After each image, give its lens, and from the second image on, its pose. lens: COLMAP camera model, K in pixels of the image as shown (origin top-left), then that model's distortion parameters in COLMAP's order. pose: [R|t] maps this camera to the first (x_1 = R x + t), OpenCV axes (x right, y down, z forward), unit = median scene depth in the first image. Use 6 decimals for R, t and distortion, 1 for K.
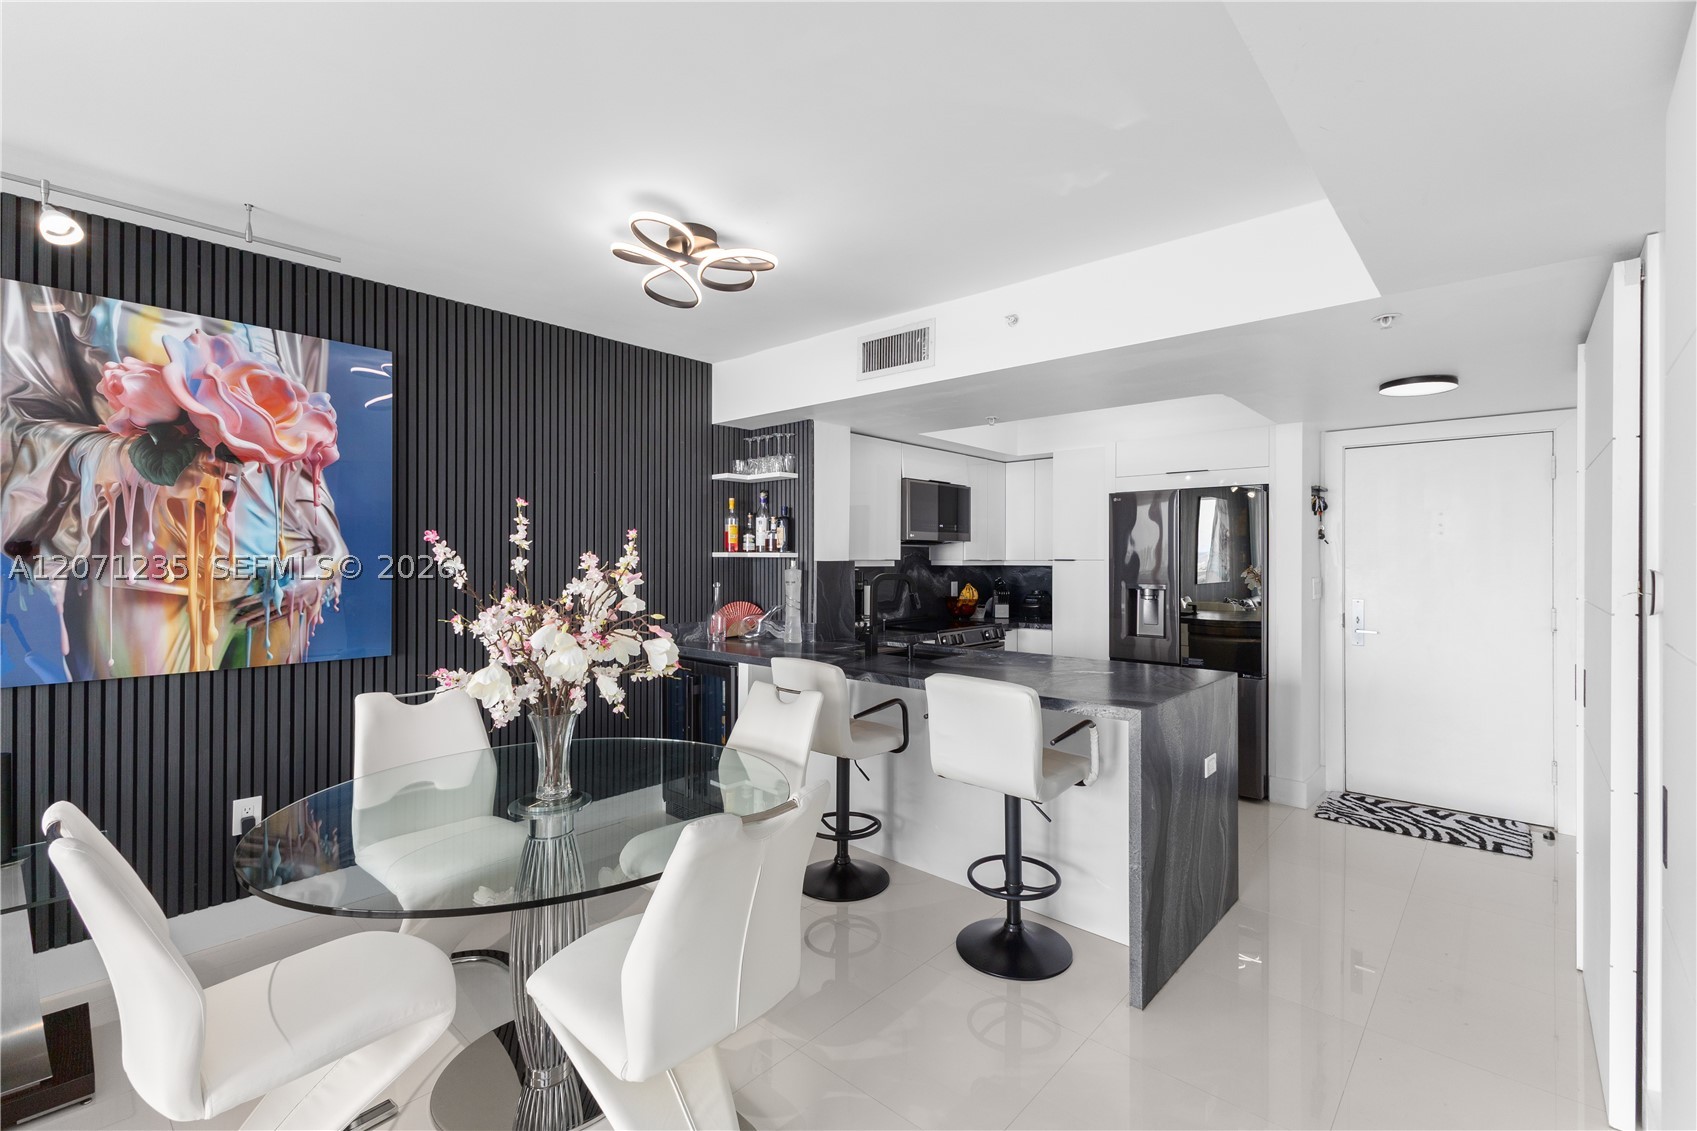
lens RADIAL K [[721.8, 0, 875.6], [0, 721.8, 548.8], [0, 0, 1]] dist [0.002510, -0.002684]
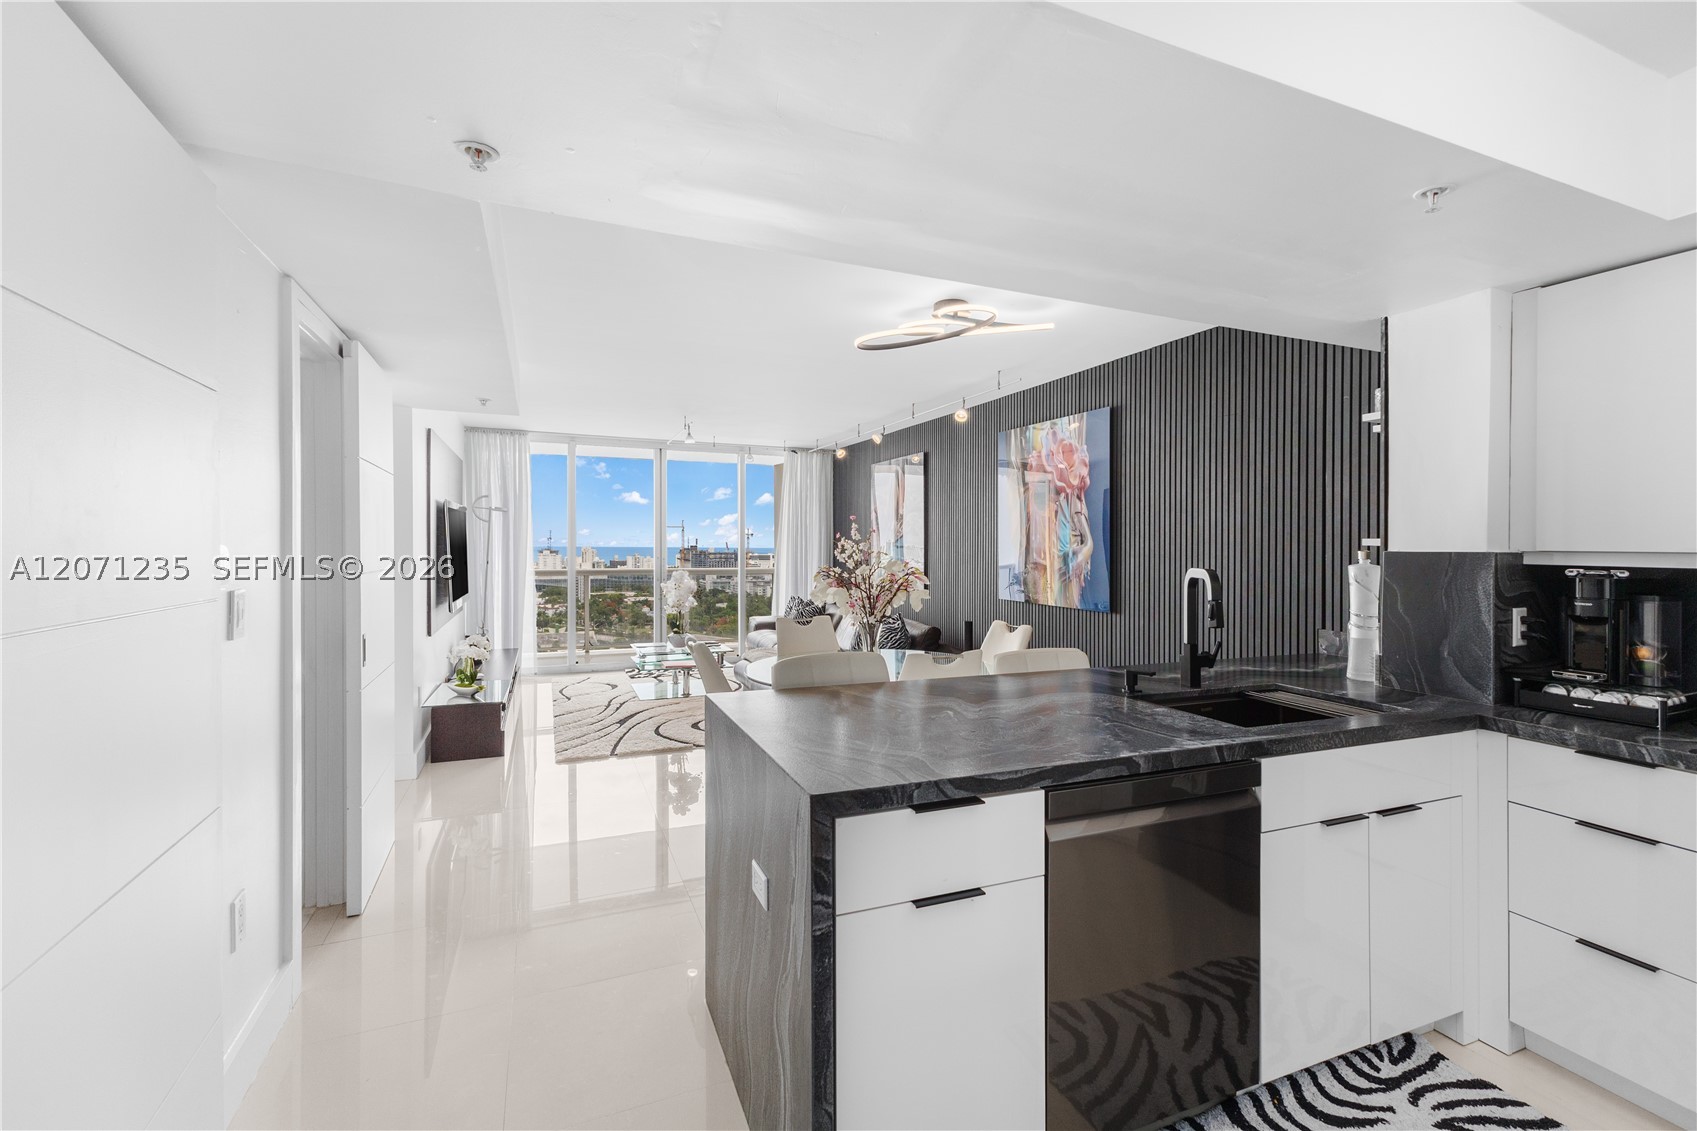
lens RADIAL K [[738.1, 0, 882.9], [0, 738.1, 550.3], [0, 0, 1]] dist [0.009252, -0.000391]
pose [[-0.408753, -0.002070, -0.912643, 0.746494], [0.000397, 0.999997, -0.002446, 0.019628], [0.912645, -0.001362, -0.408751, 1.000654]]
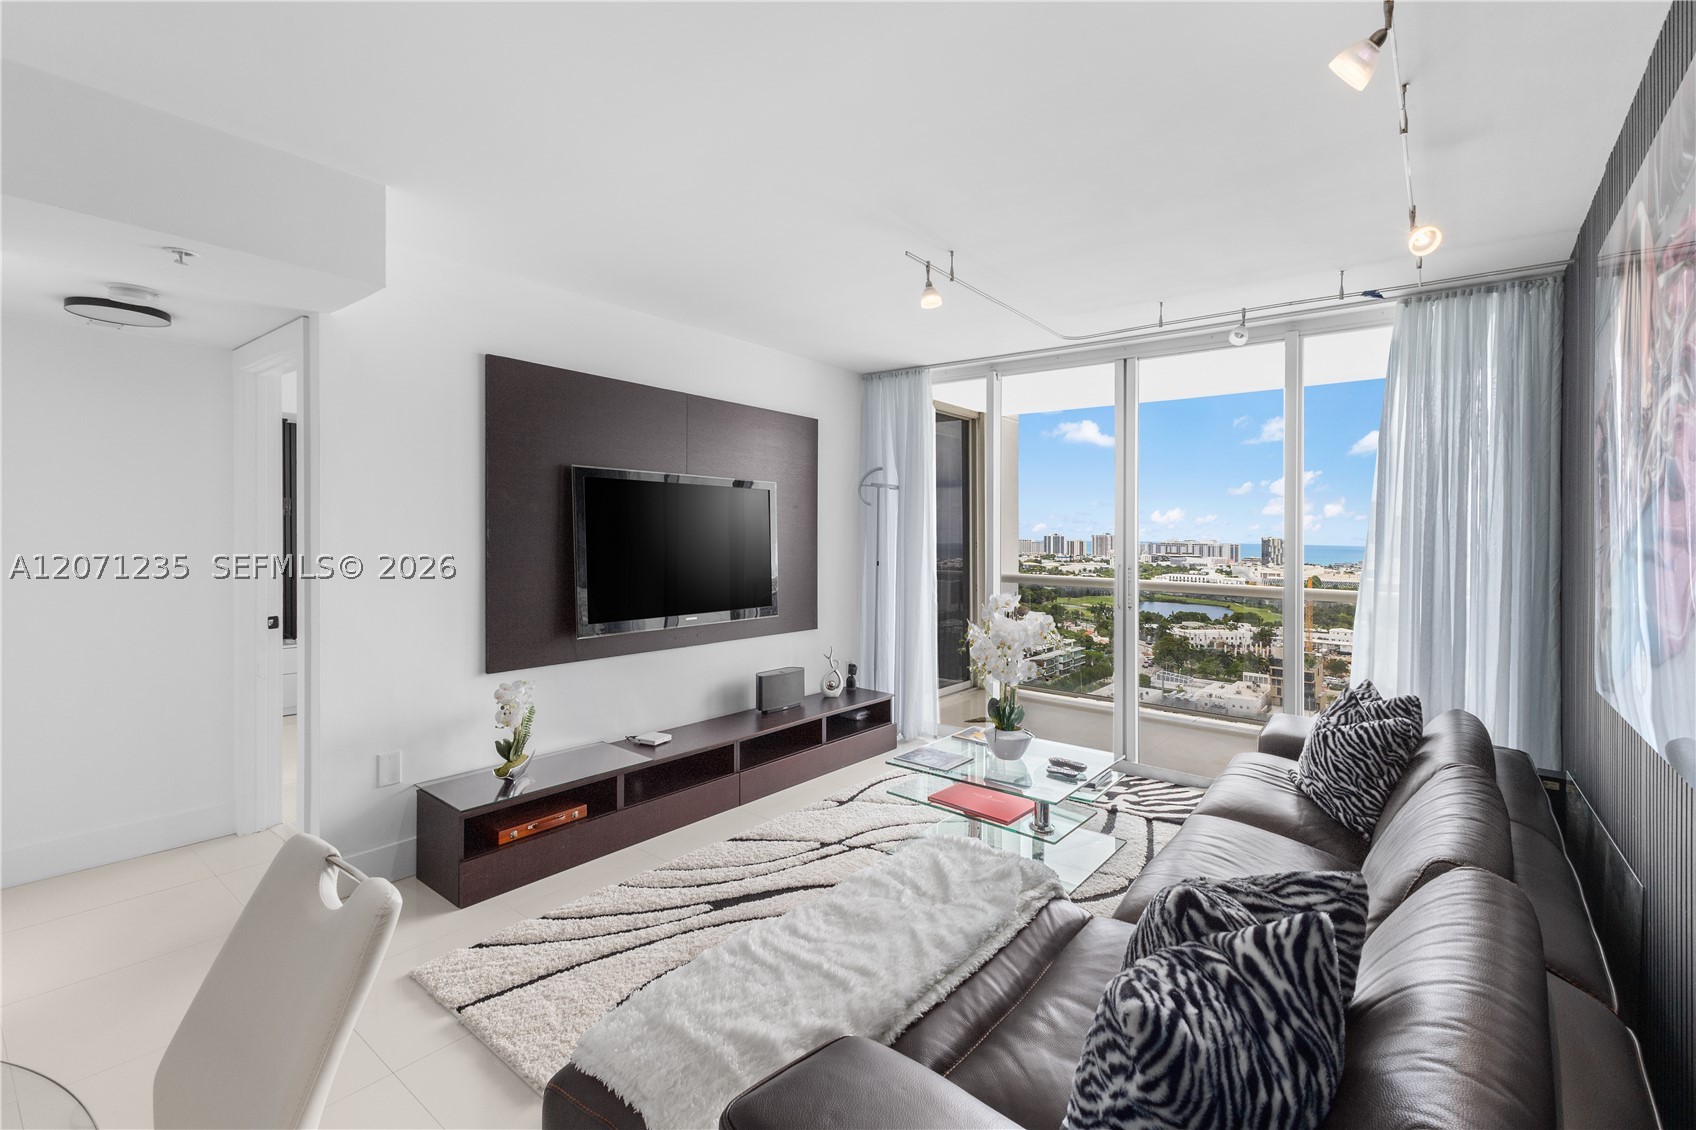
lens RADIAL K [[755.9, 0, 879.0], [0, 755.9, 563.1], [0, 0, 1]] dist [0.001450, -0.000087]
pose [[-0.998067, -0.020678, -0.058613, -0.568267], [-0.022361, 0.999352, 0.028211, 0.005115], [0.057992, 0.029467, -0.997882, 0.629987]]
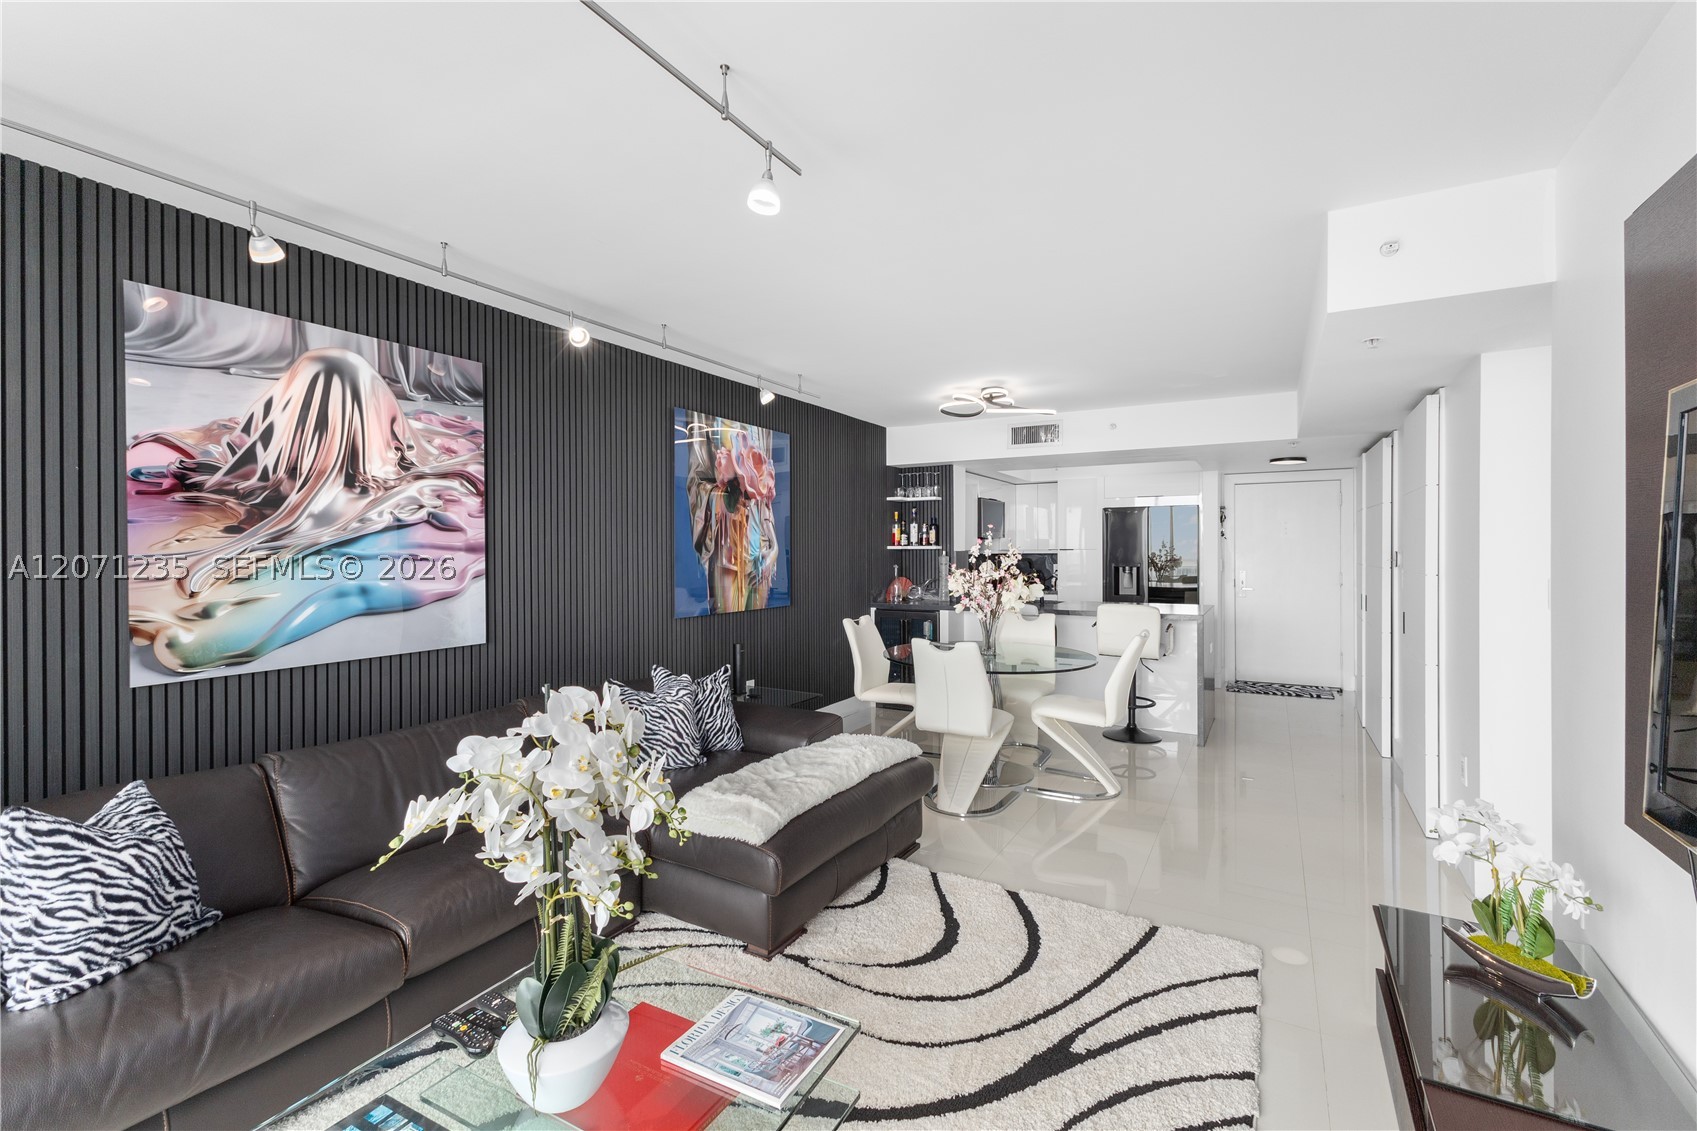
lens RADIAL K [[739.1, 0, 856.0], [0, 739.1, 547.3], [0, 0, 1]] dist [0.011657, -0.000148]
pose [[0.979019, -0.007293, 0.203637, -0.738632], [0.005532, 0.999942, 0.009219, -0.009549], [-0.203692, -0.007899, 0.979003, -0.680060]]
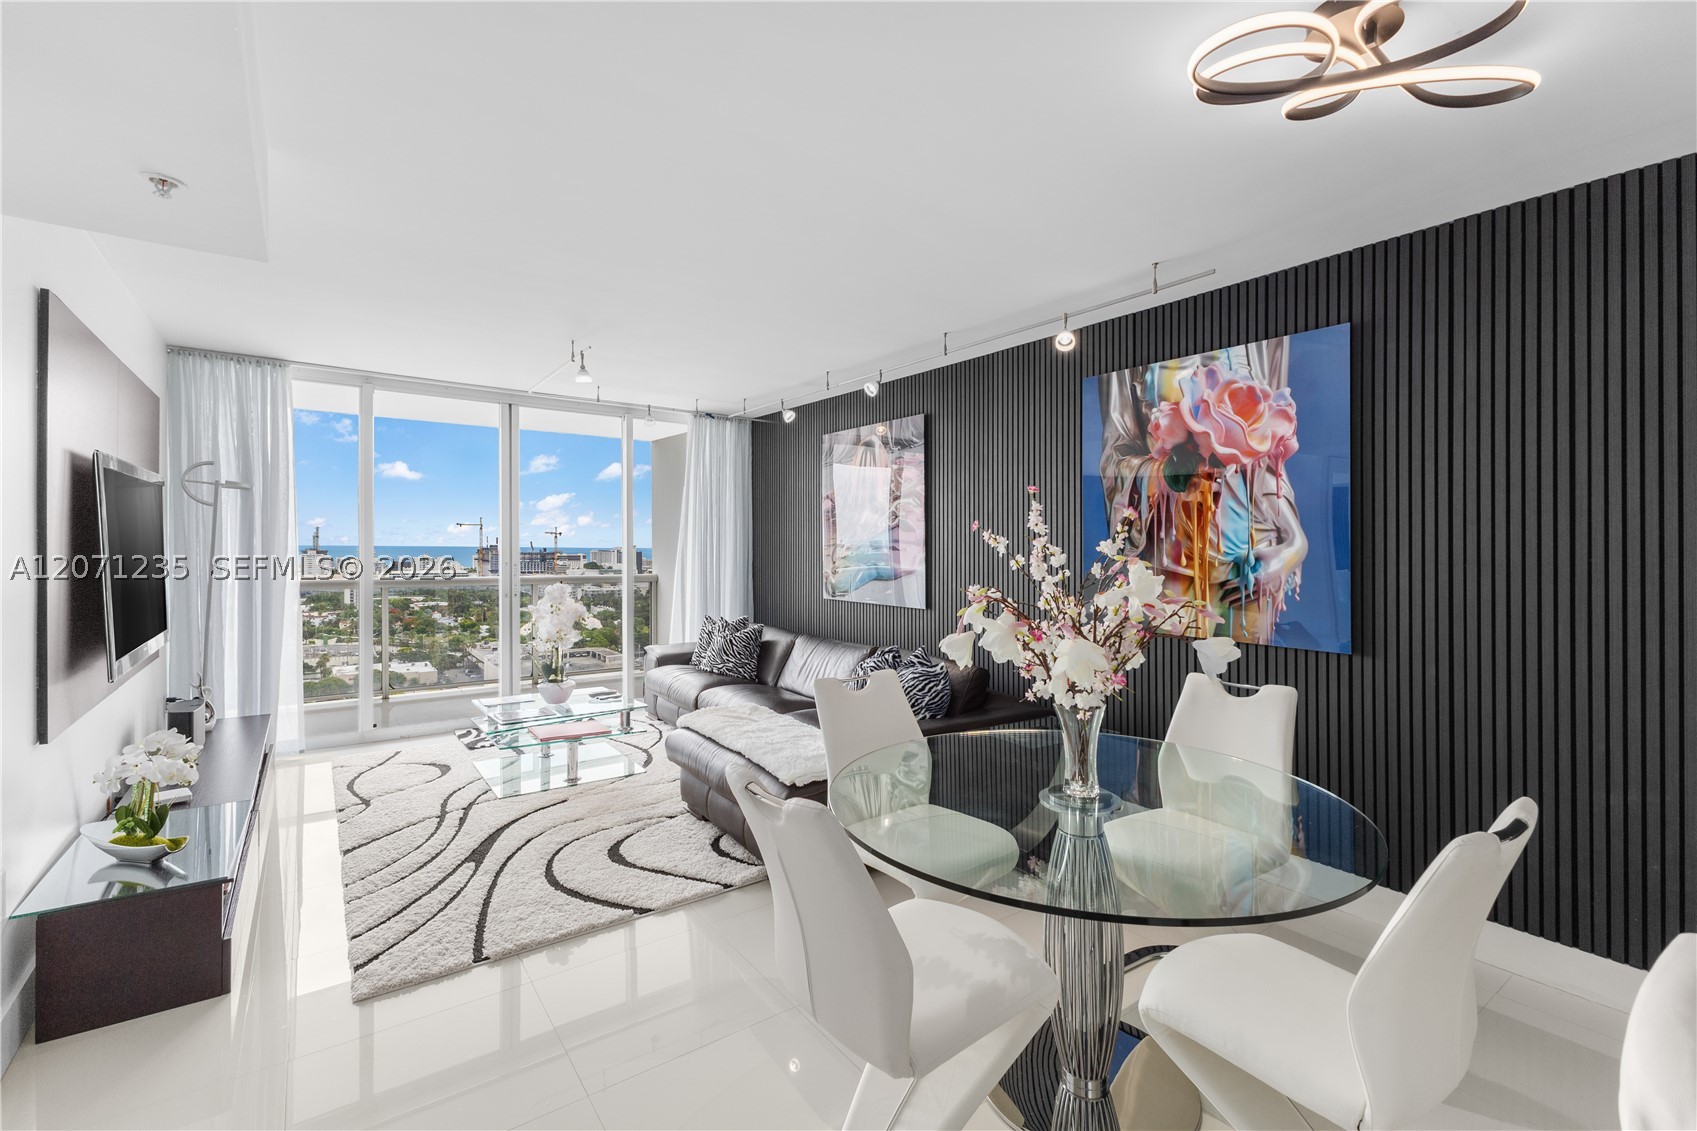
lens RADIAL K [[739.1, 0, 856.0], [0, 739.1, 547.3], [0, 0, 1]] dist [0.011657, -0.000148]
pose [[-0.214625, -0.004849, -0.976684, 0.321002], [0.002126, 0.999983, -0.005432, 0.013167], [0.976694, -0.003242, -0.214611, 0.495169]]
